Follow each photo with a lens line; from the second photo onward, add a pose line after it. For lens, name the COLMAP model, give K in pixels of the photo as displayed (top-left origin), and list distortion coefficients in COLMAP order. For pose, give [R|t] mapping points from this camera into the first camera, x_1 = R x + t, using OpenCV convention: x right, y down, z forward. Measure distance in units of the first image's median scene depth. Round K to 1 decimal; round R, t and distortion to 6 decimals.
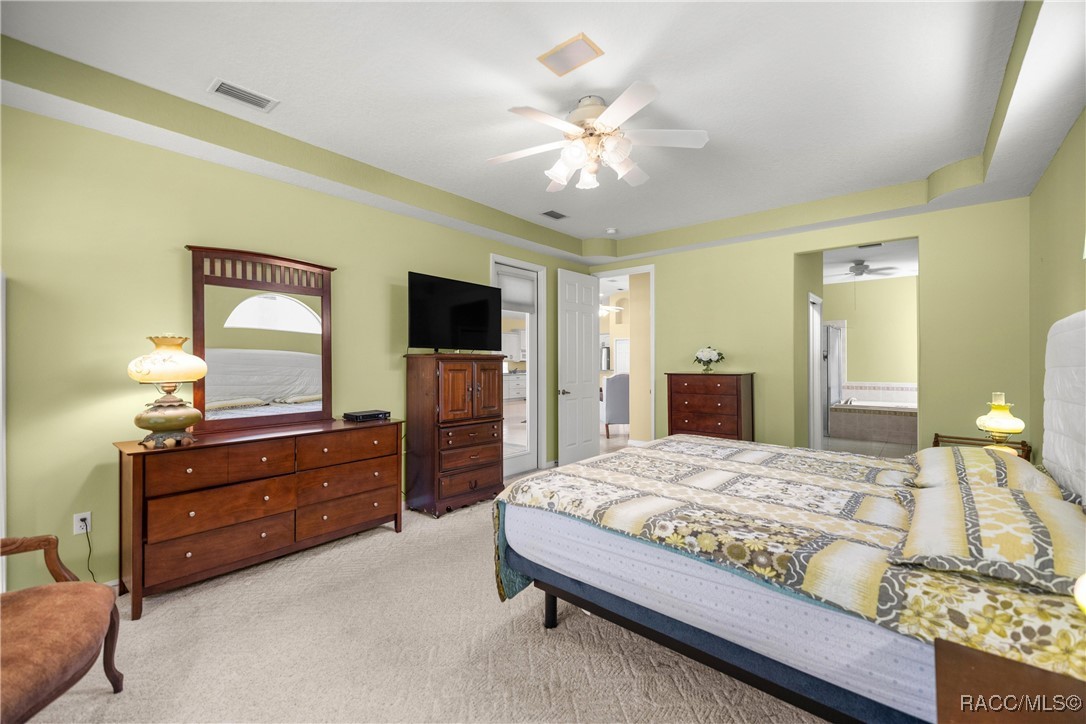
lens RADIAL K [[457.0, 0, 539.7], [0, 457.0, 362.8], [0, 0, 1]] dist [0.001840, -0.000902]
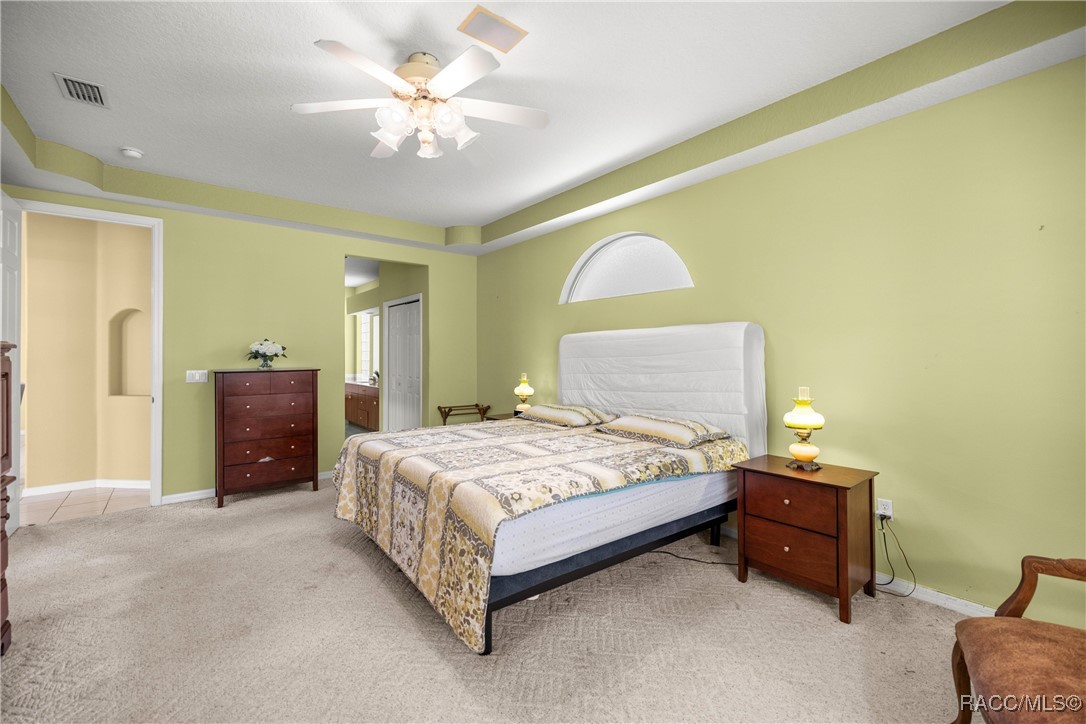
lens RADIAL K [[457.0, 0, 539.1], [0, 457.0, 355.3], [0, 0, 1]] dist [0.001840, -0.000902]
pose [[0.190143, 0.001750, 0.981755, -0.974614], [0.005614, 0.999980, -0.002870, 0.001913], [-0.981740, 0.006057, 0.190130, 0.847827]]
